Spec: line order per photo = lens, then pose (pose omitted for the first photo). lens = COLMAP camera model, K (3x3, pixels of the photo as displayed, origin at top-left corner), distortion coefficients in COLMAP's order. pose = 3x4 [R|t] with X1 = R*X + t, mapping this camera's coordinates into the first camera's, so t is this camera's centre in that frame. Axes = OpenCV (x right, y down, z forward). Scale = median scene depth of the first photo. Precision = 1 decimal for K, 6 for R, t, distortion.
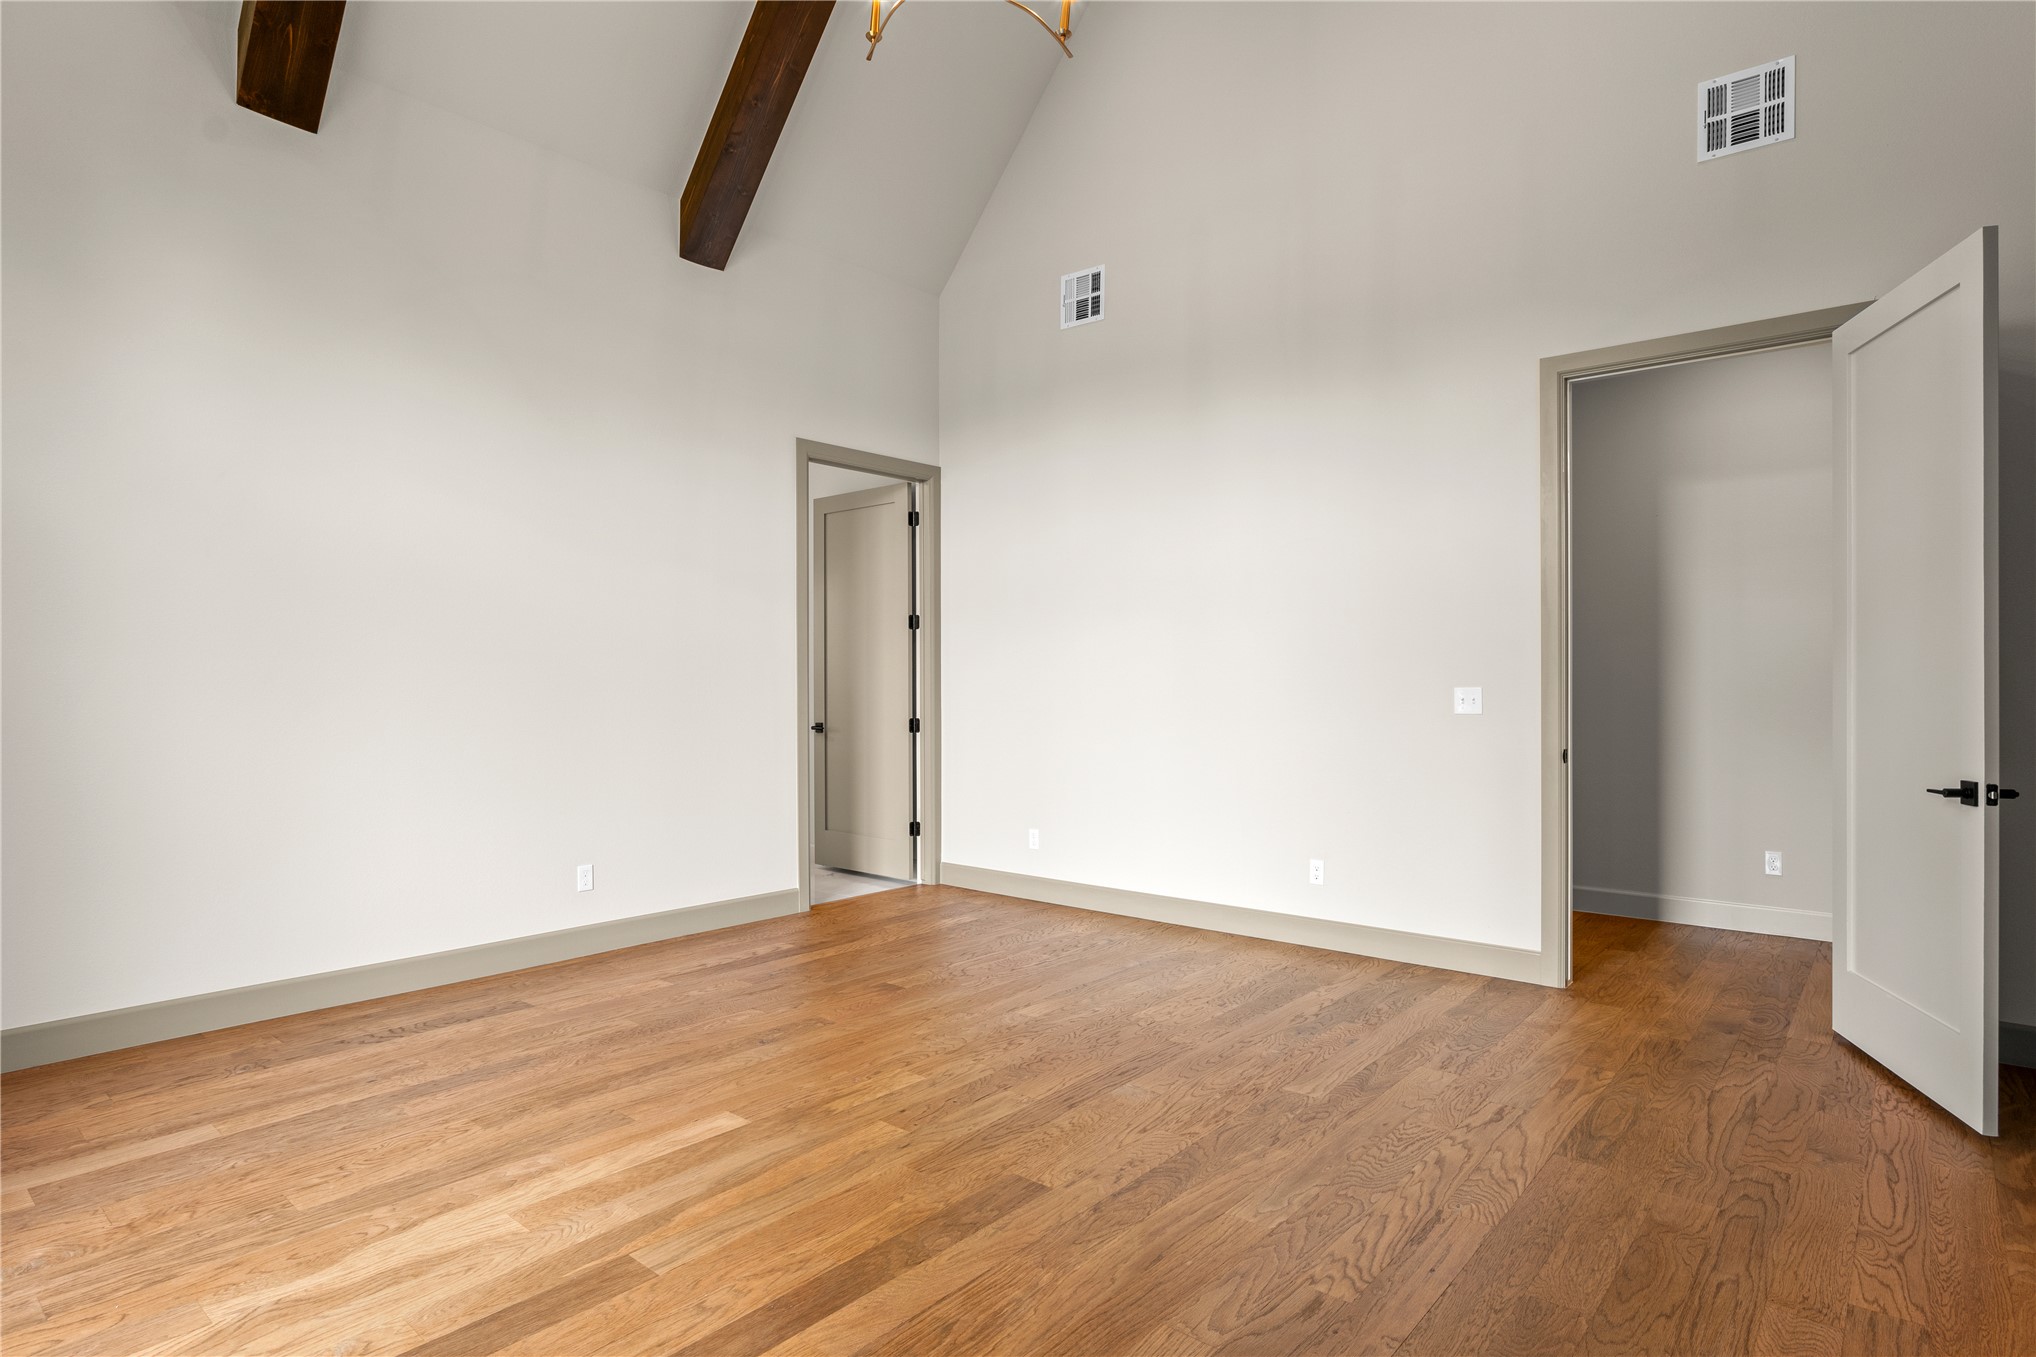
lens RADIAL K [[1103.8, 0, 1027.2], [0, 1103.8, 678.9], [0, 0, 1]] dist [-0.022019, 0.010646]
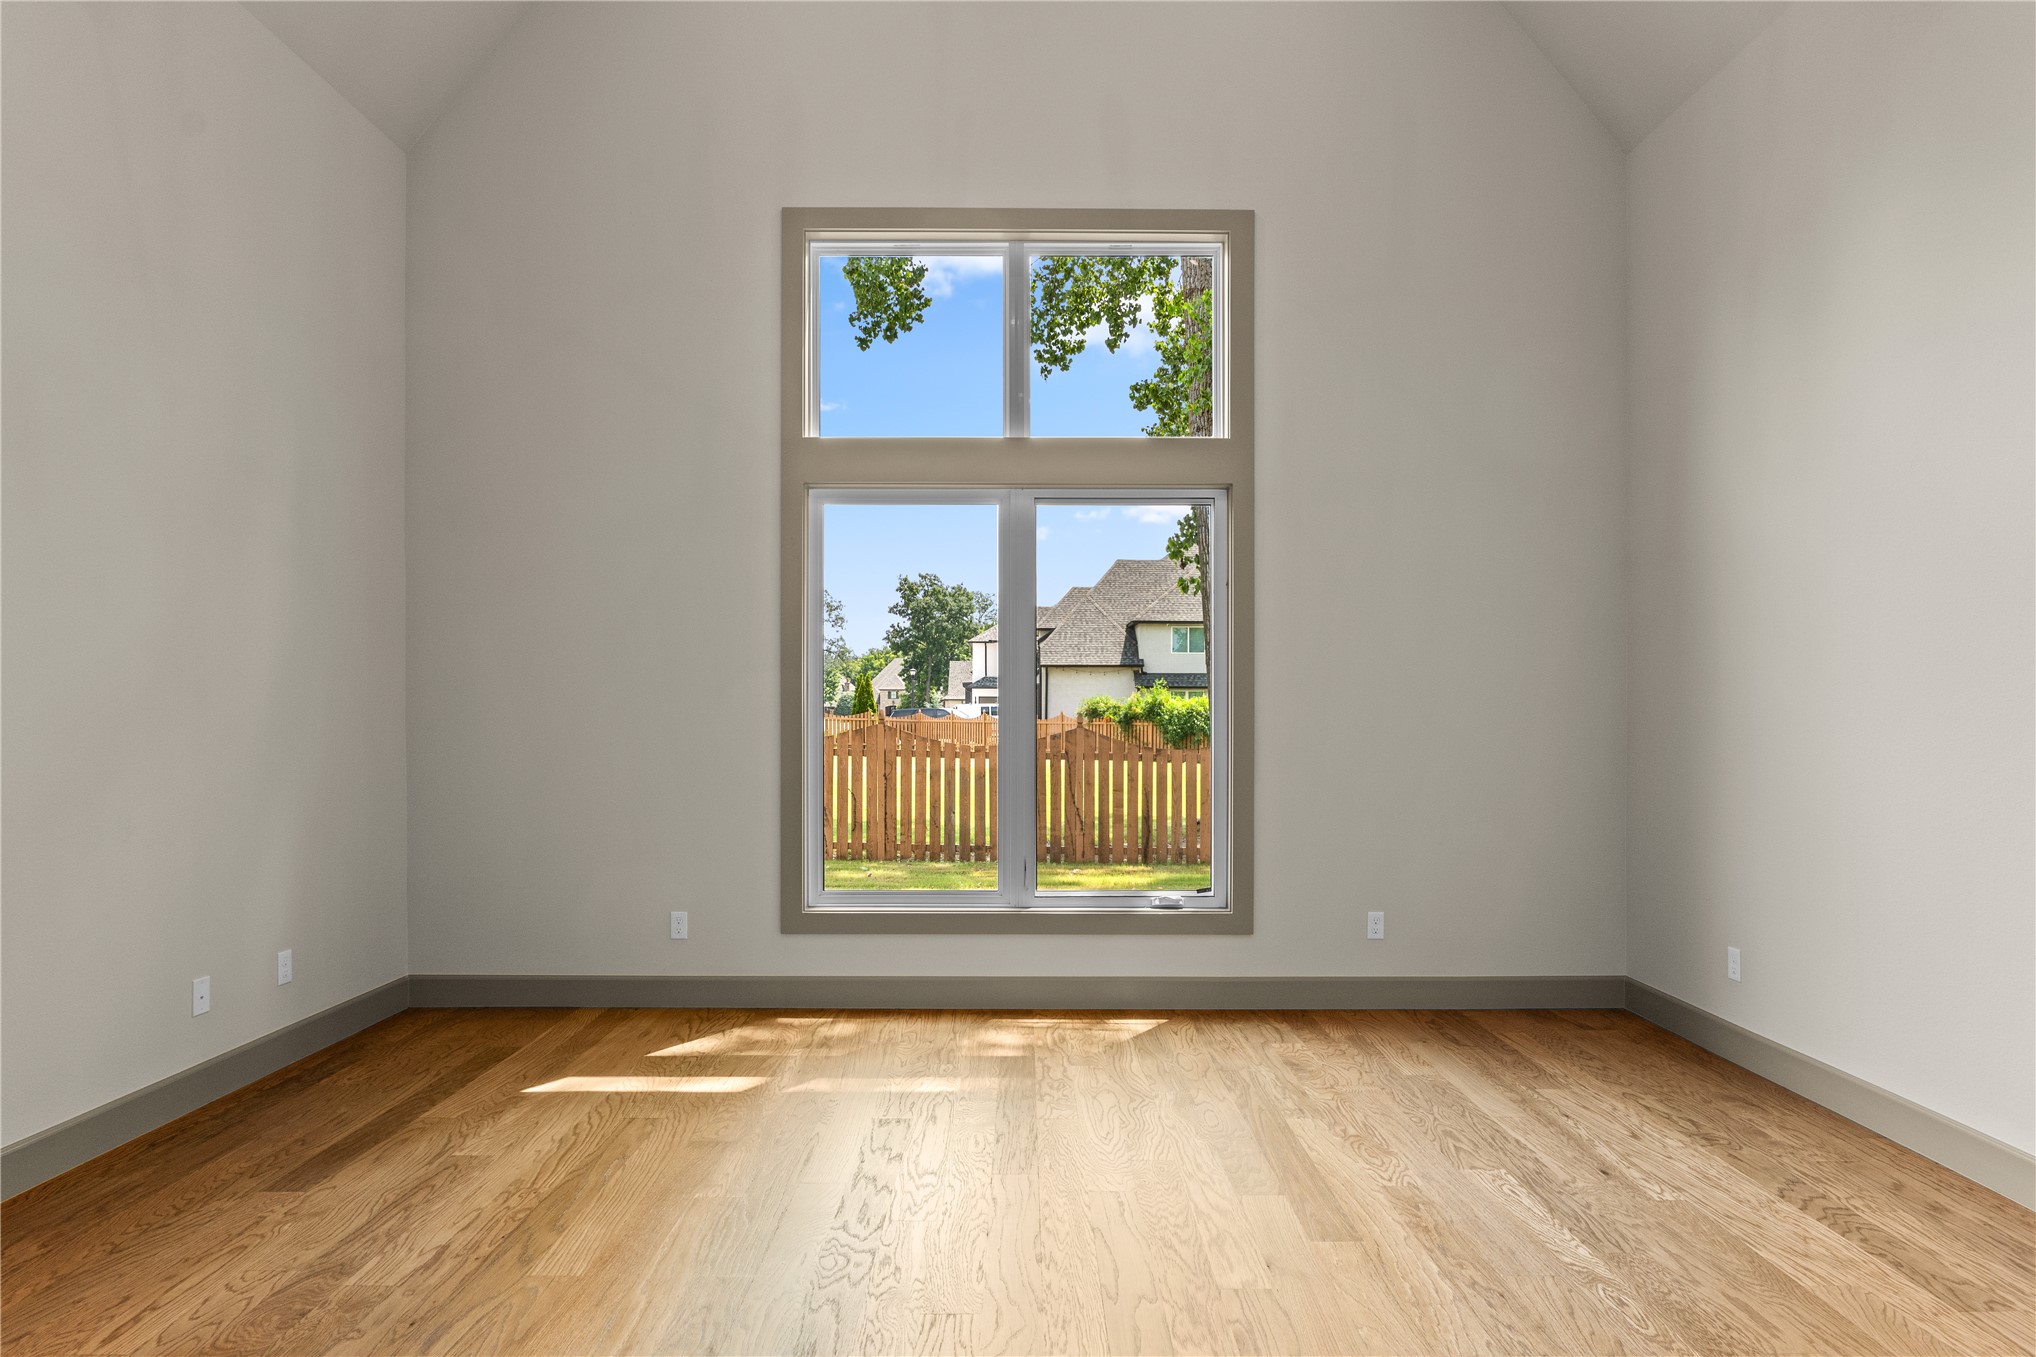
lens RADIAL K [[1103.8, 0, 998.2], [0, 1103.8, 712.3], [0, 0, 1]] dist [-0.022019, 0.010646]
pose [[-0.784535, -0.001971, -0.620082, 0.299332], [-0.000611, 0.999997, -0.002405, 0.006446], [0.620085, -0.001508, -0.784533, 1.322913]]
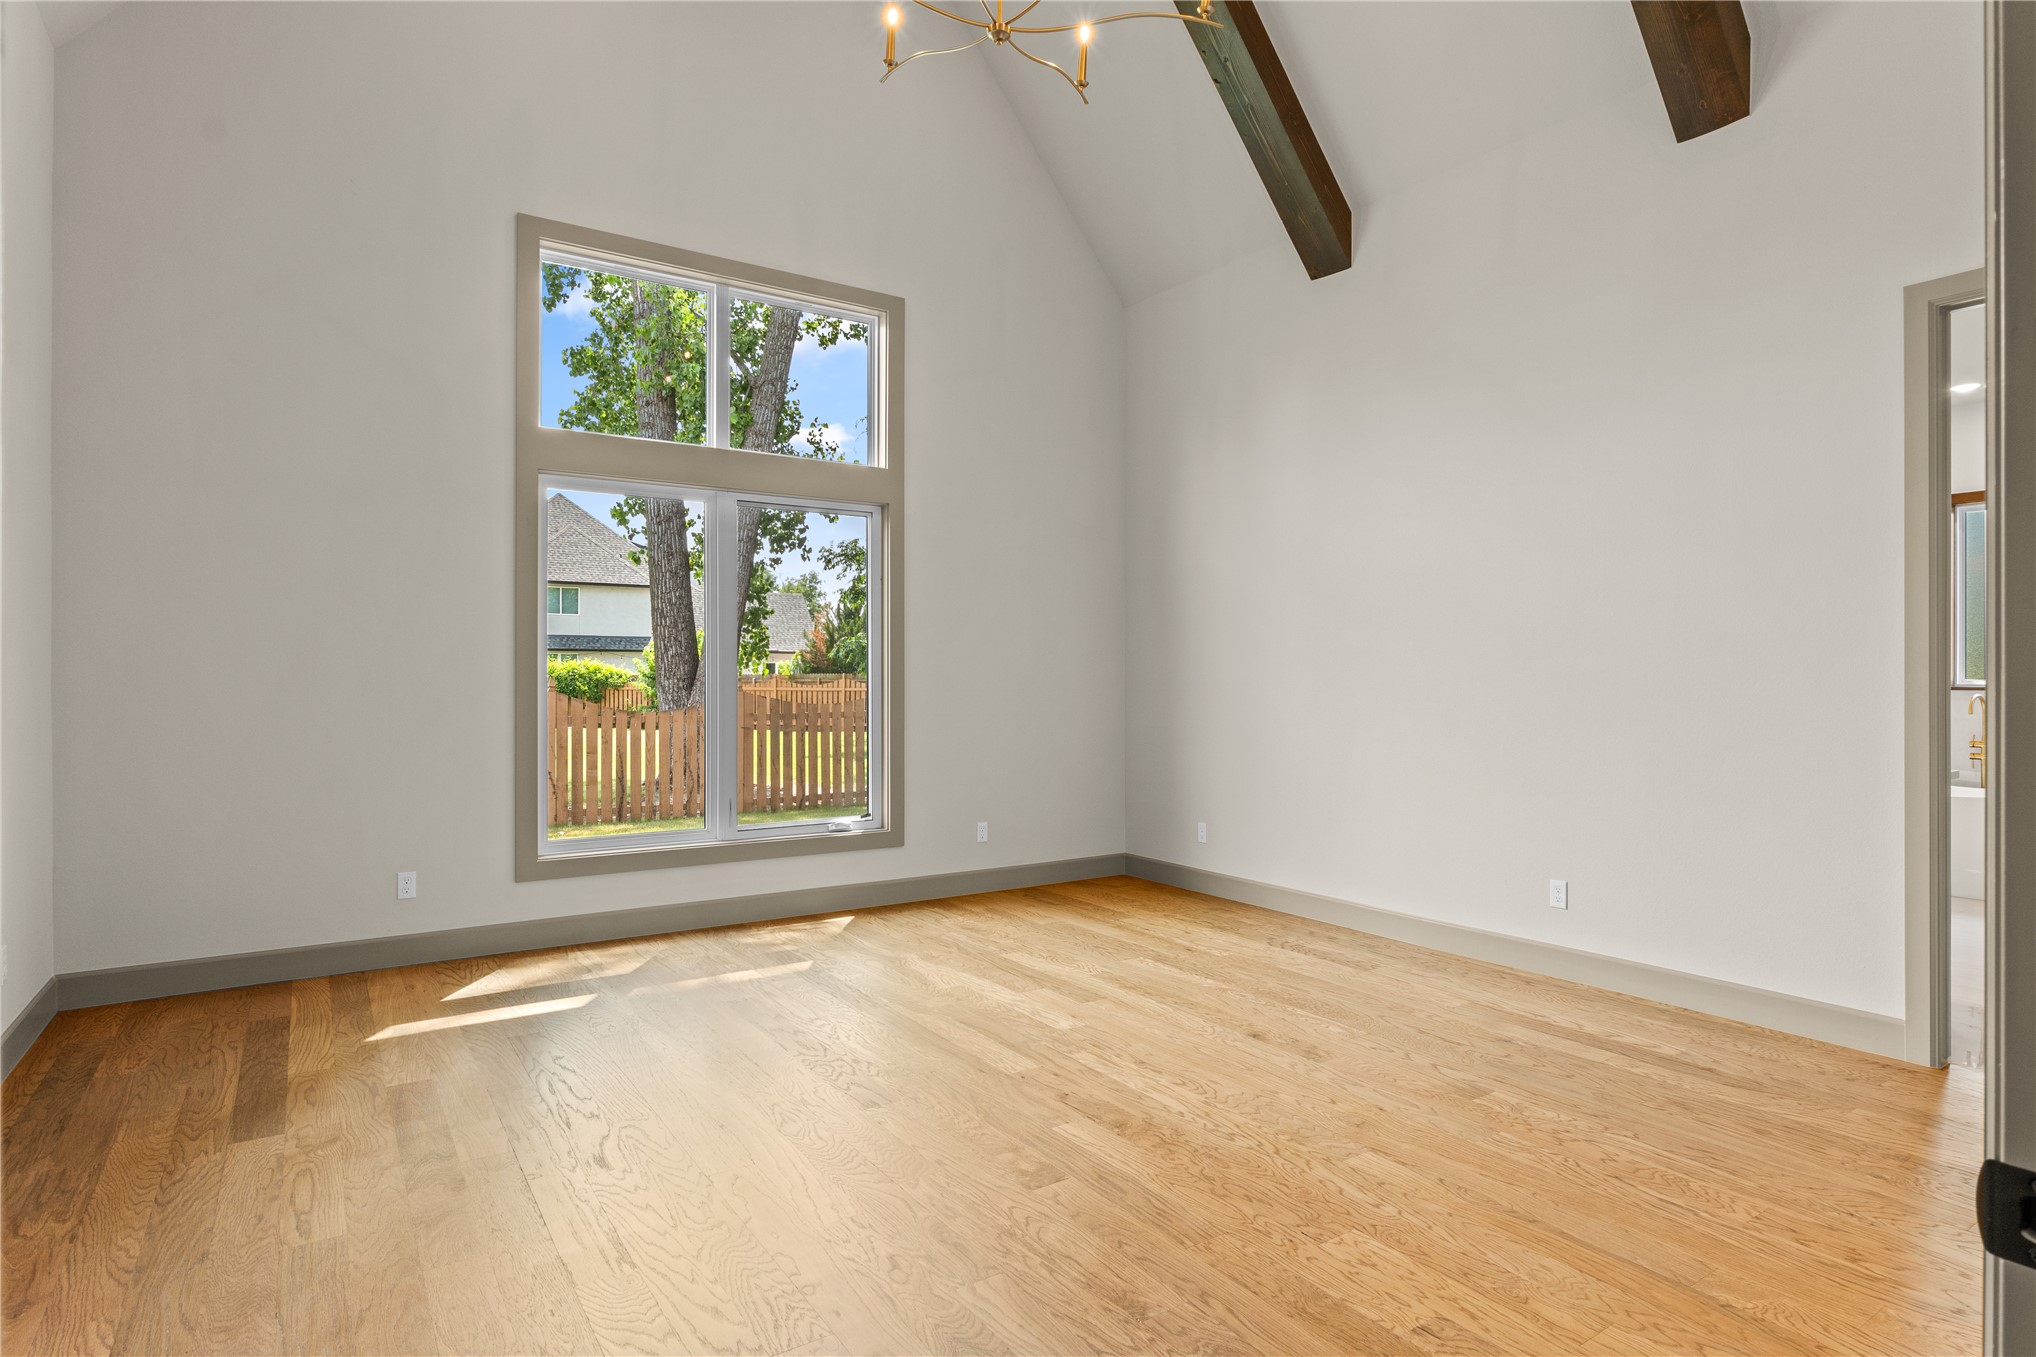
lens RADIAL K [[1103.8, 0, 999.2], [0, 1103.8, 678.0], [0, 0, 1]] dist [-0.022019, 0.010646]
pose [[-0.310495, 0.000382, -0.950575, 0.848021], [0.000443, 1.000000, 0.000257, 0.002056], [0.950575, -0.000341, -0.310495, 1.165980]]
